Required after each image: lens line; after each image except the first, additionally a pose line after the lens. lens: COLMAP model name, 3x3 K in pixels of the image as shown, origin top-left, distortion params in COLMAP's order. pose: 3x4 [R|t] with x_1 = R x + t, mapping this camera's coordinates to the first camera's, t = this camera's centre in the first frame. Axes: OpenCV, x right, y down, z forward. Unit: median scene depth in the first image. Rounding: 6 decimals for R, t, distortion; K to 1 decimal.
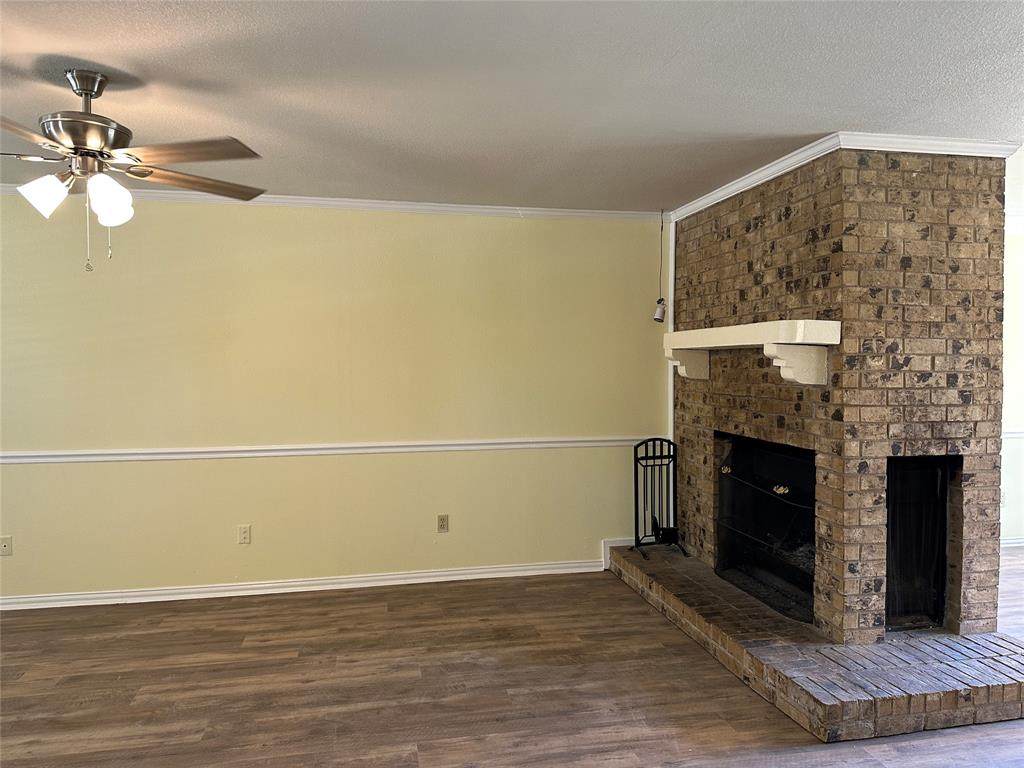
lens RADIAL K [[717.0, 0, 517.1], [0, 717.0, 385.0], [0, 0, 1]] dist [0.080669, -0.101792]
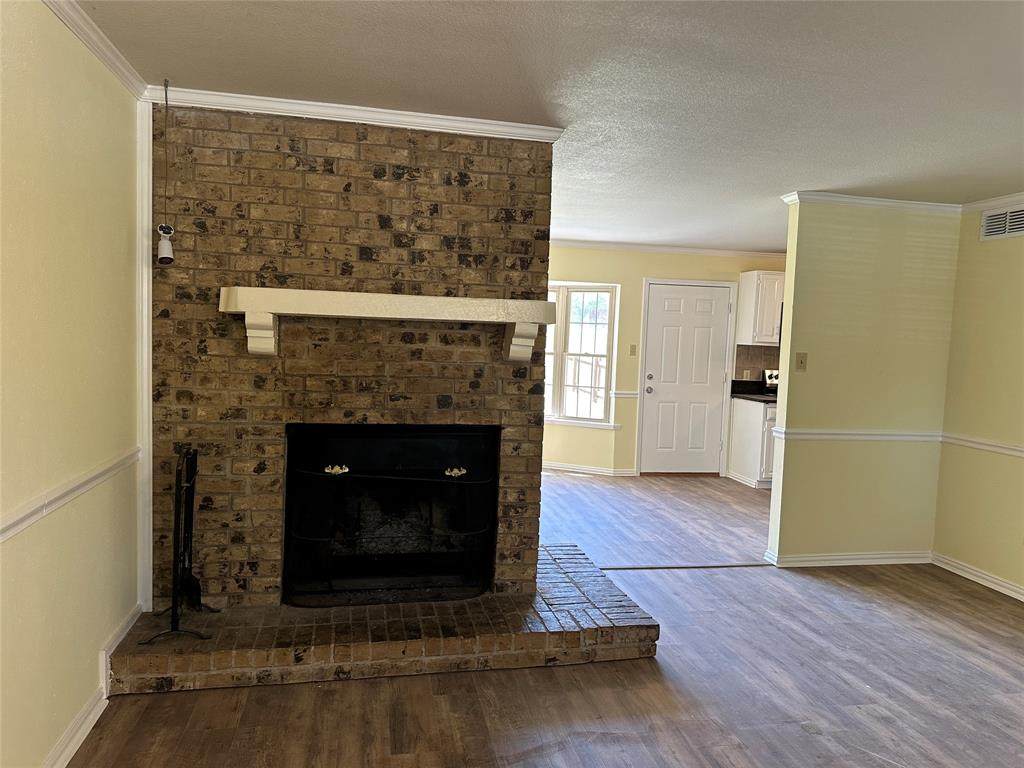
lens RADIAL K [[717.0, 0, 516.8], [0, 717.0, 381.6], [0, 0, 1]] dist [0.080669, -0.101792]
pose [[-0.001522, -0.067603, 0.997711, -0.577995], [-0.003093, 0.997708, 0.067598, -0.039260], [-0.999994, -0.002983, -0.001727, 0.930723]]
